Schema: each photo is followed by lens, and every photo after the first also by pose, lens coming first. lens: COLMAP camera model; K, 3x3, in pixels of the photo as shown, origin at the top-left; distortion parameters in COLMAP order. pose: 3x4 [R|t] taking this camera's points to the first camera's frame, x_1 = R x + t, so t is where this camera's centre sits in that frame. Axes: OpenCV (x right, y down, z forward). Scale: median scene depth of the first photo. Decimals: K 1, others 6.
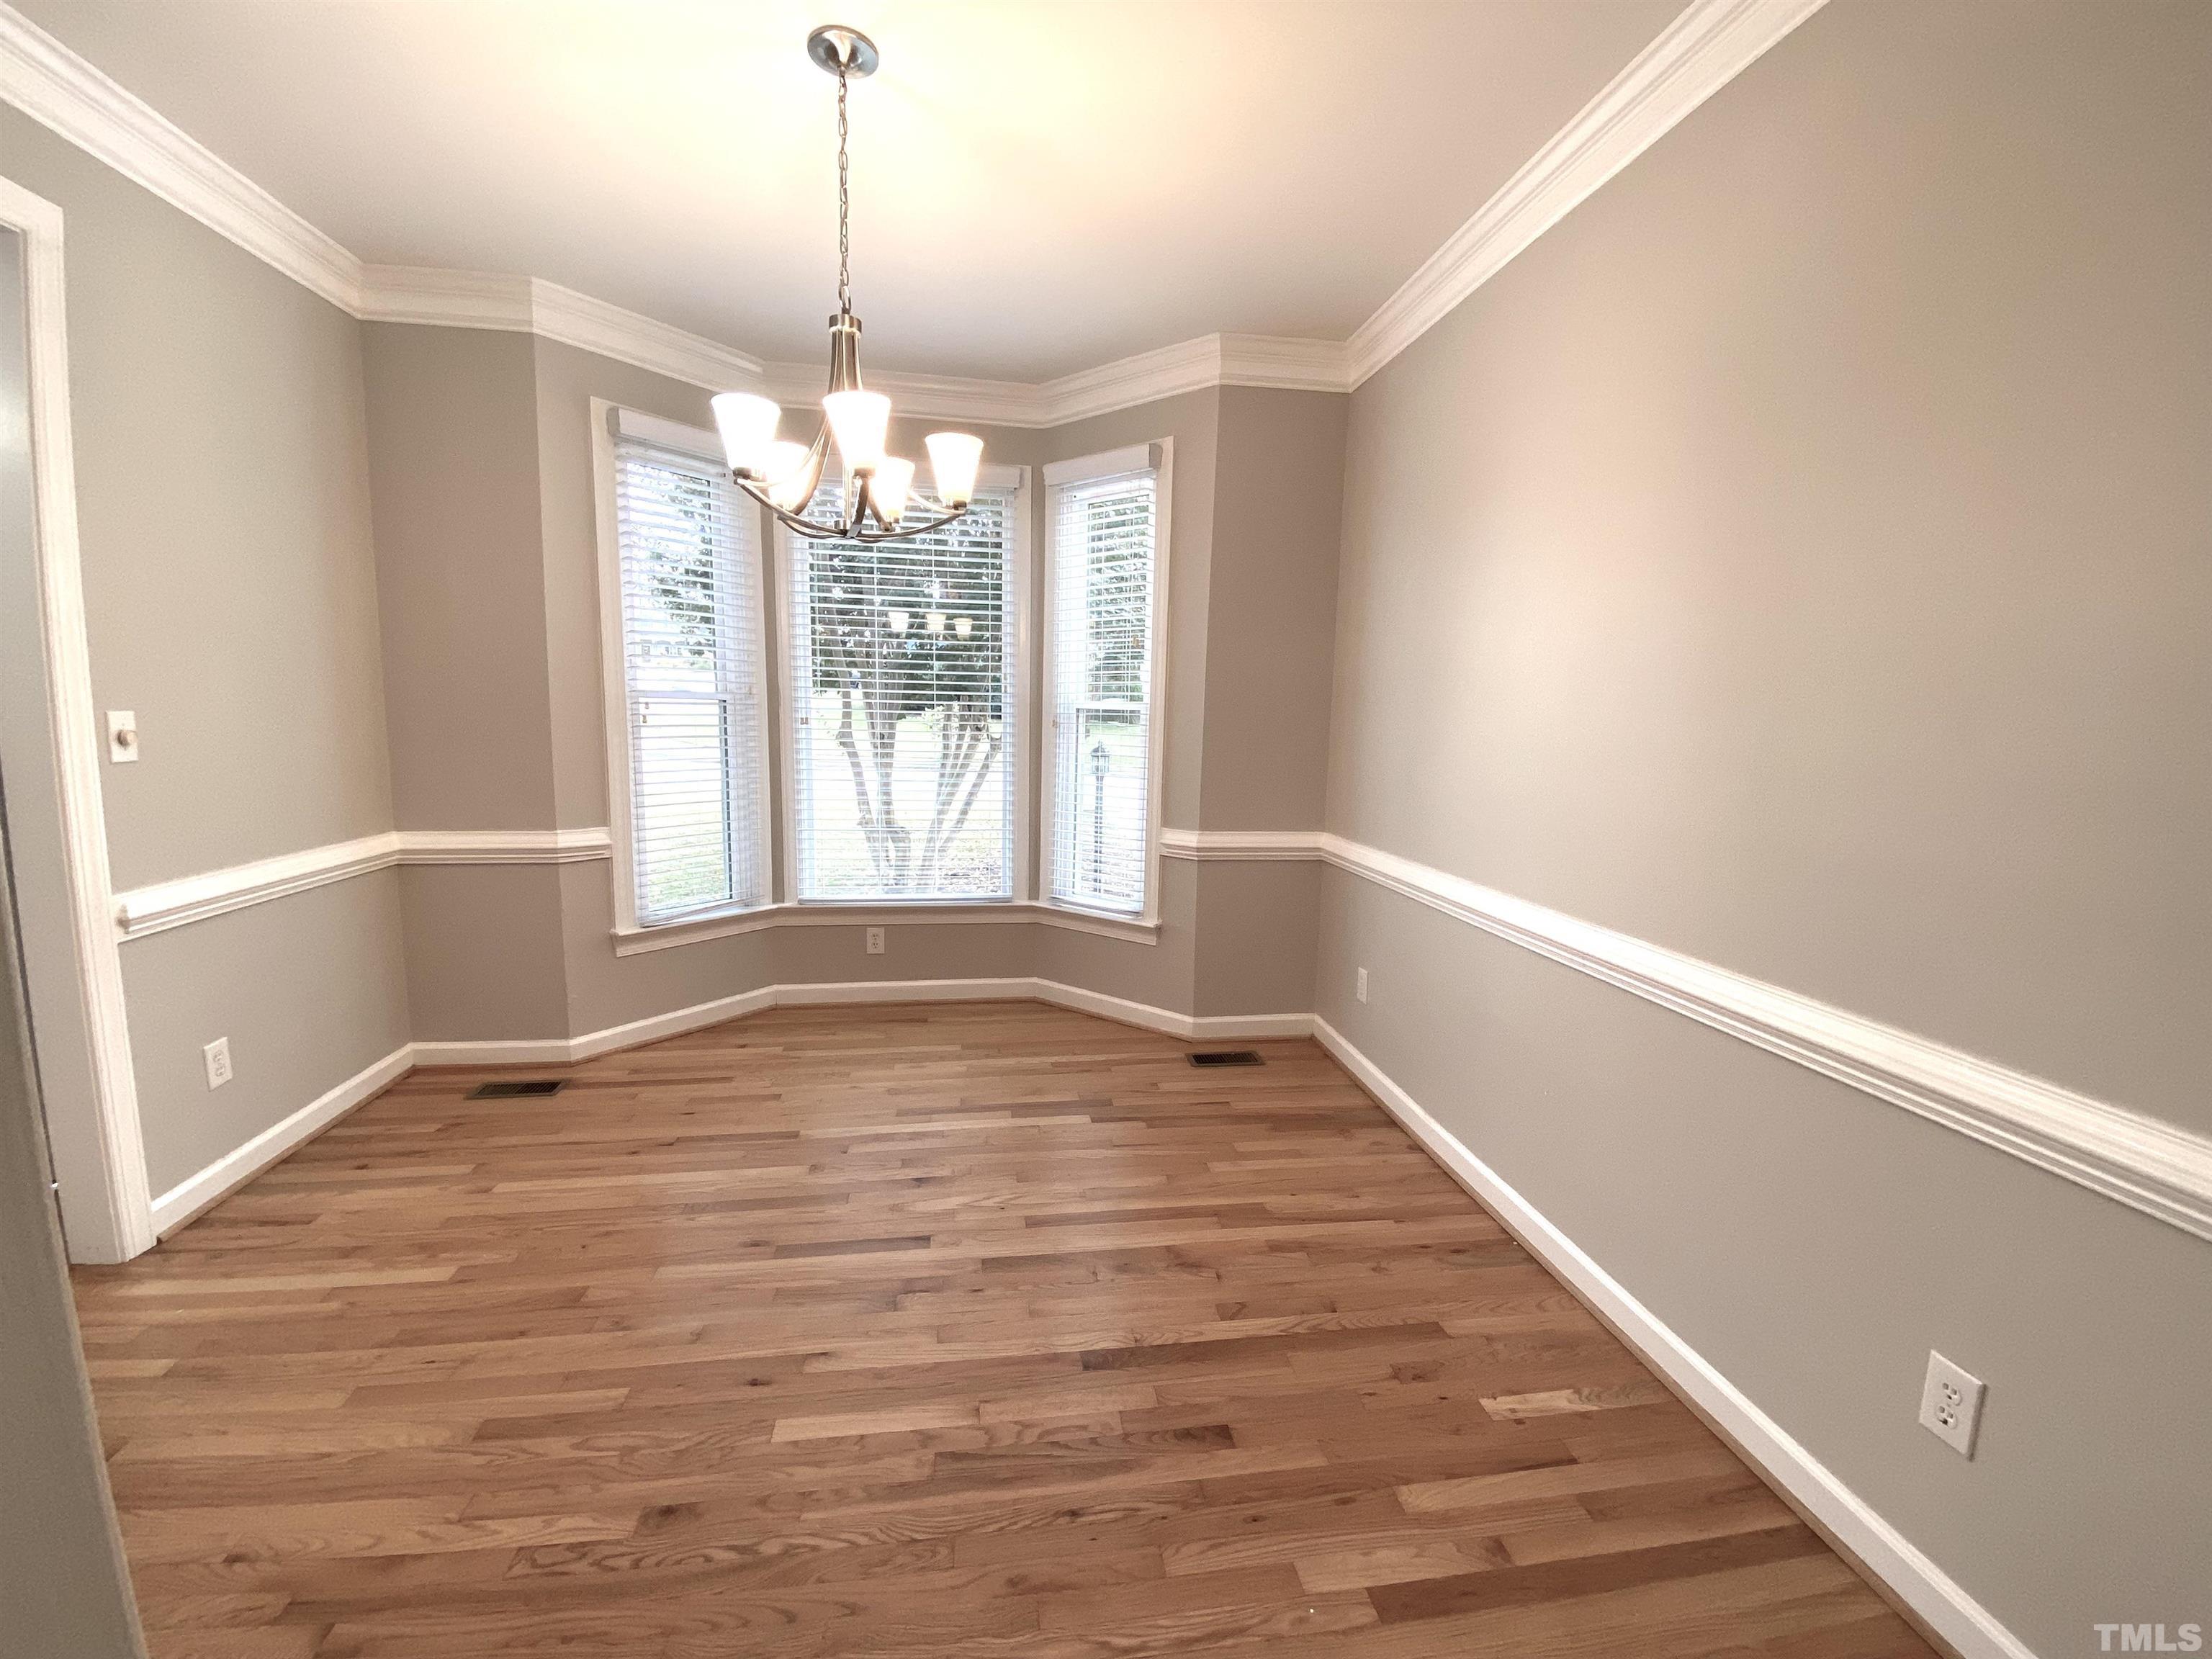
lens RADIAL K [[896.4, 0, 1105.4], [0, 896.4, 834.9], [0, 0, 1]] dist [-0.001919, -0.000579]
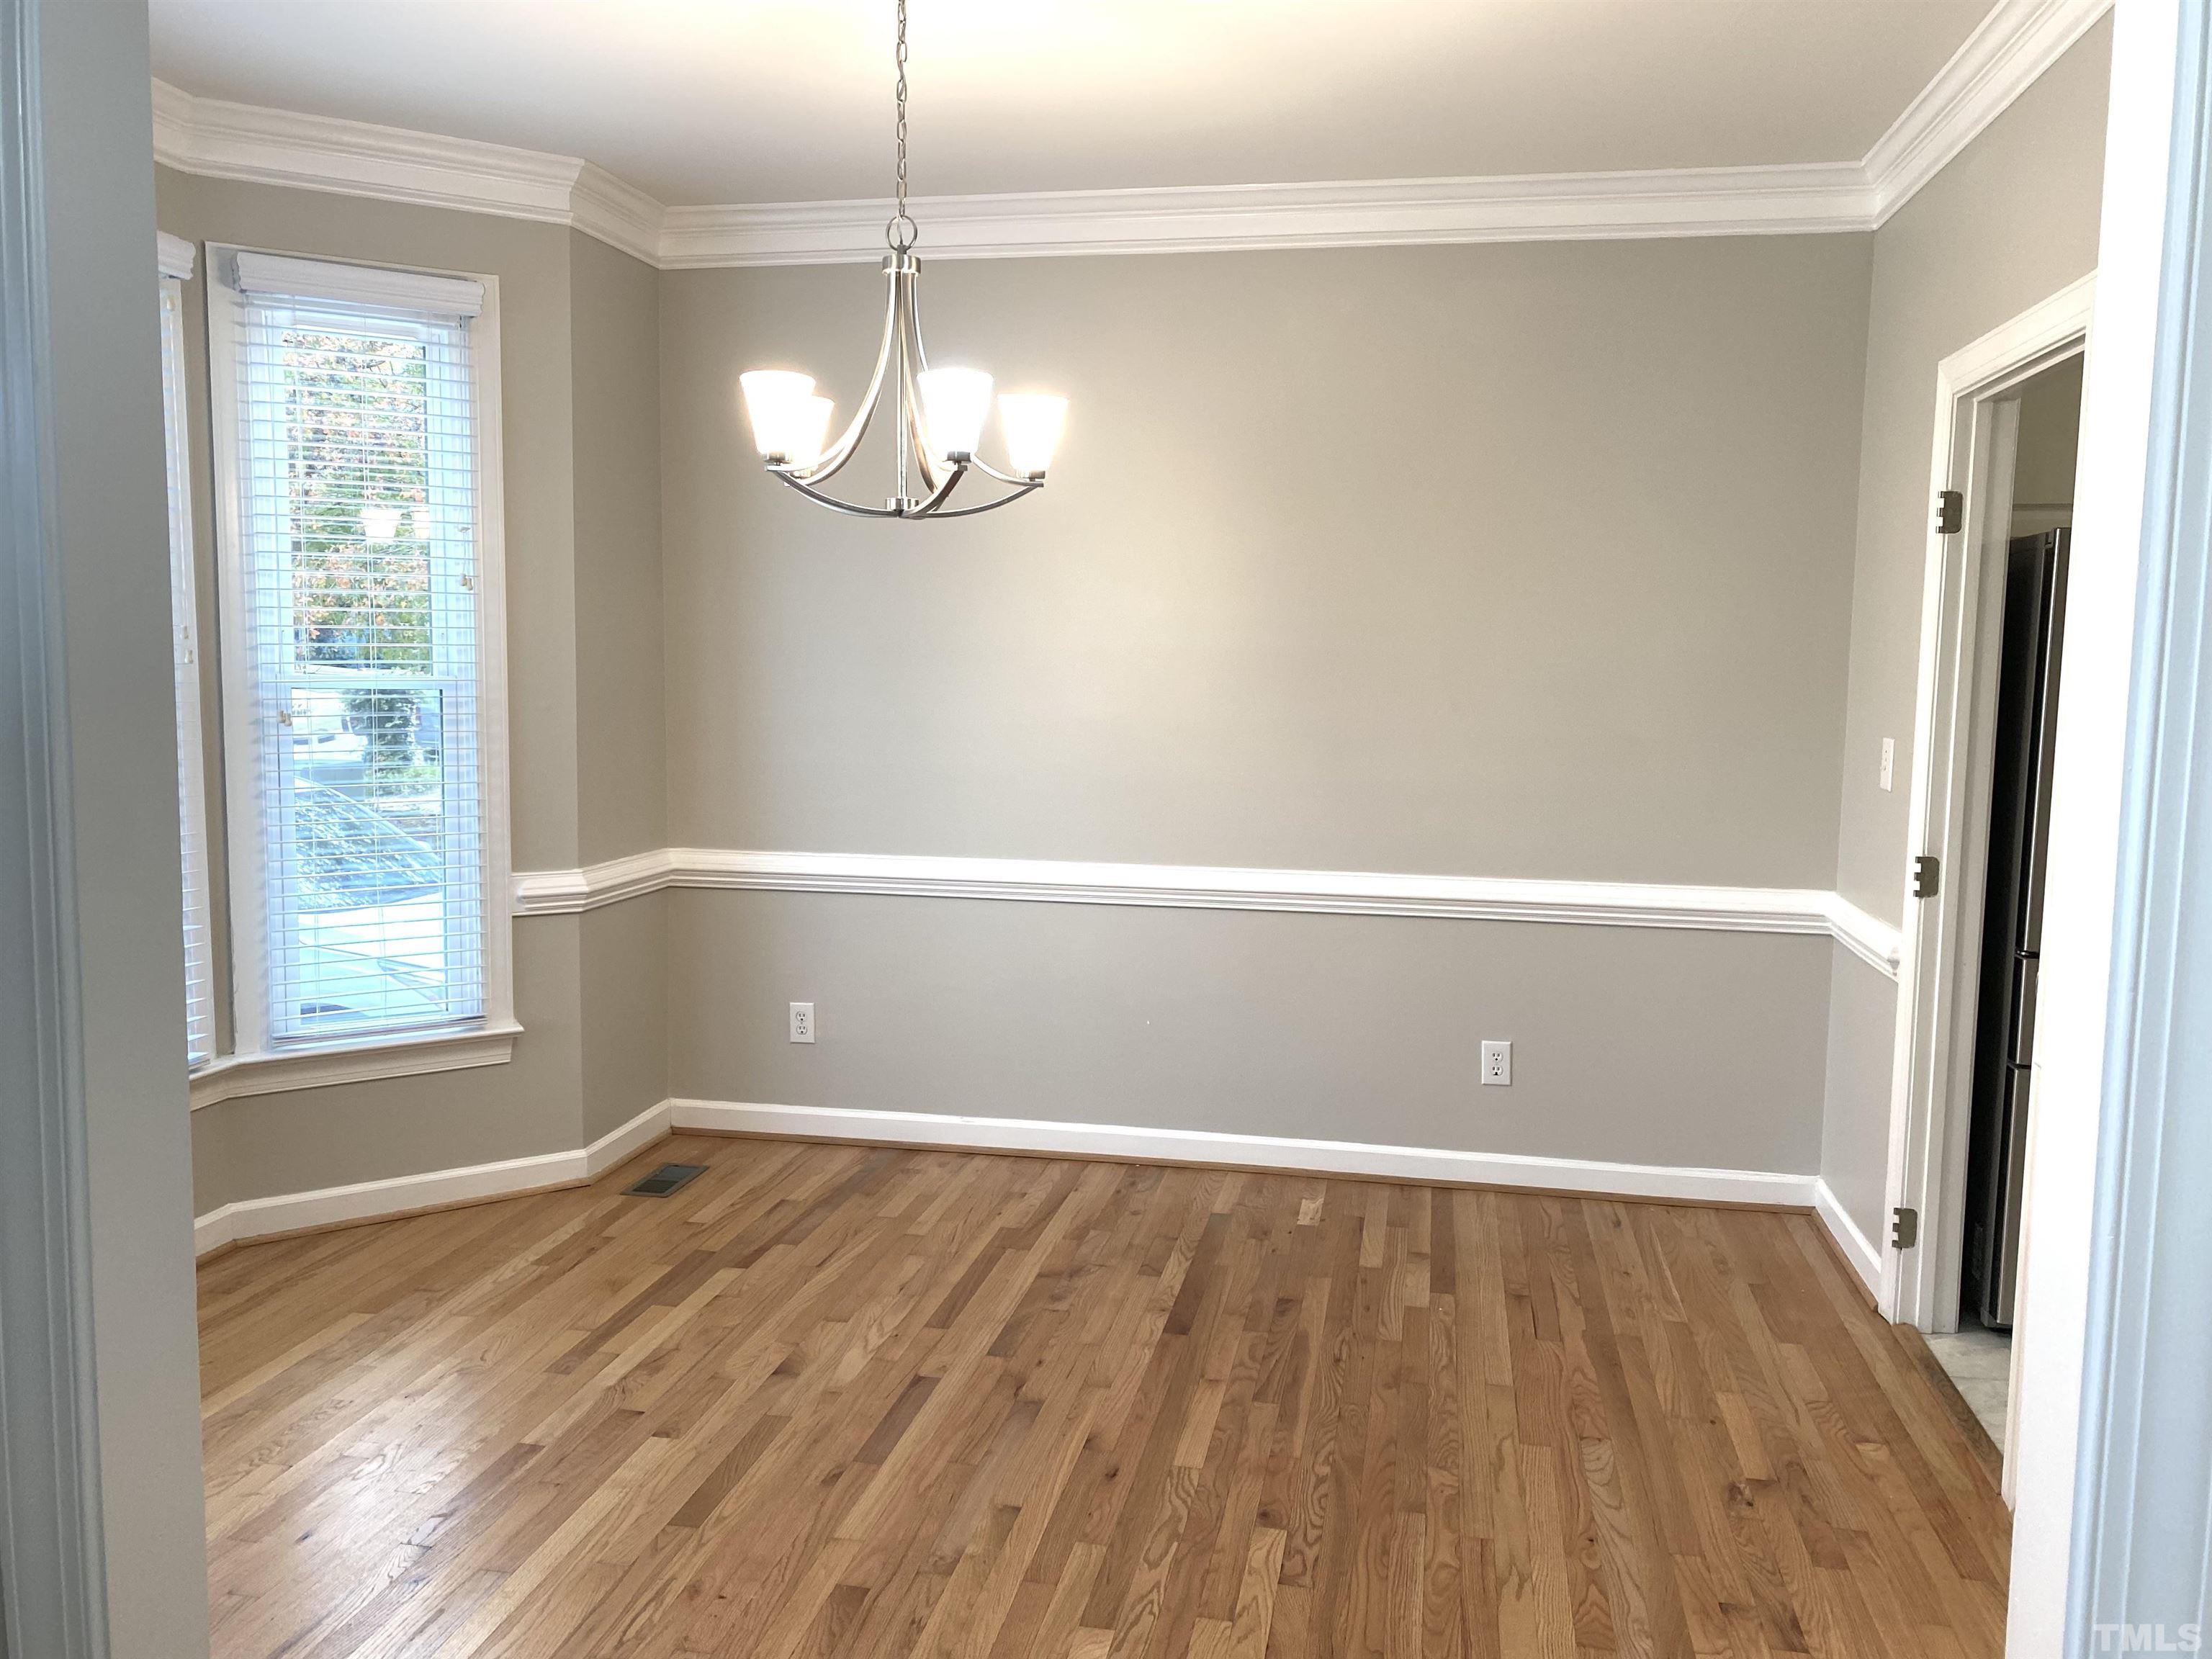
lens RADIAL K [[1710.1, 0, 1109.9], [0, 1710.1, 827.3], [0, 0, 1]] dist [0.065642, -0.002975]
pose [[0.332334, -0.114955, 0.936130, -1.278629], [0.133547, 0.988280, 0.073948, -0.101144], [-0.933659, 0.100441, 0.343791, 0.229965]]
